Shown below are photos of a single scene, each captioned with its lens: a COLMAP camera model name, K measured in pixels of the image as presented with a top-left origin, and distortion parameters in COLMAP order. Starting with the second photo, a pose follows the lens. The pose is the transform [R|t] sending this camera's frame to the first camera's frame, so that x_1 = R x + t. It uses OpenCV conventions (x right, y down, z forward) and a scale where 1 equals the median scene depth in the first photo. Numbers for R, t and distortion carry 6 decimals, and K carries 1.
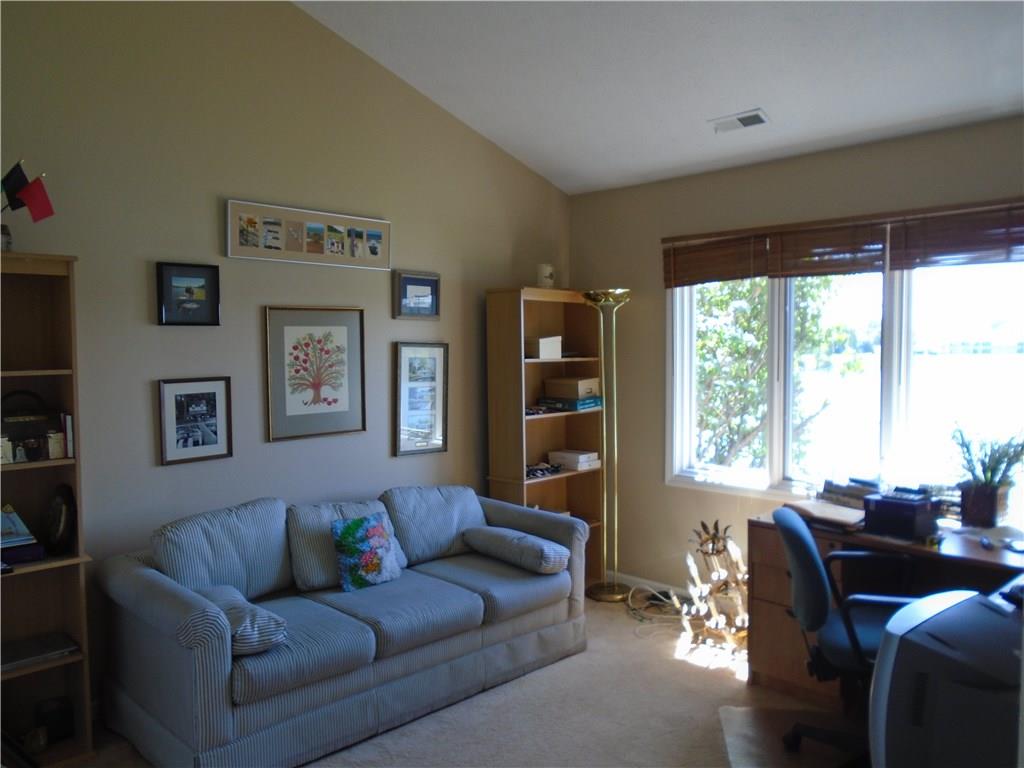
lens RADIAL K [[780.1, 0, 512.0], [0, 780.1, 384.0], [0, 0, 1]] dist [-0.069563, 0.000861]
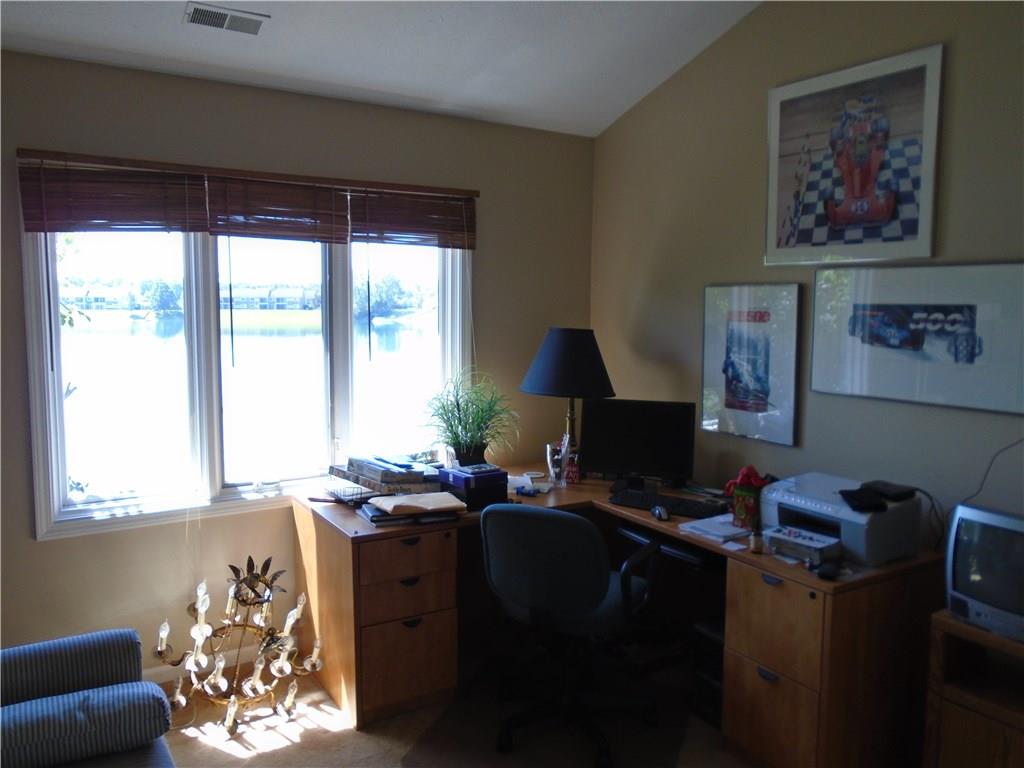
lens RADIAL K [[784.4, 0, 512.0], [0, 784.4, 384.0], [0, 0, 1]] dist [-0.008553, -0.003822]
pose [[0.188009, -0.086916, 0.978314, -0.389647], [0.043282, 0.995842, 0.080155, -0.037549], [-0.981213, 0.027274, 0.190989, 0.554162]]
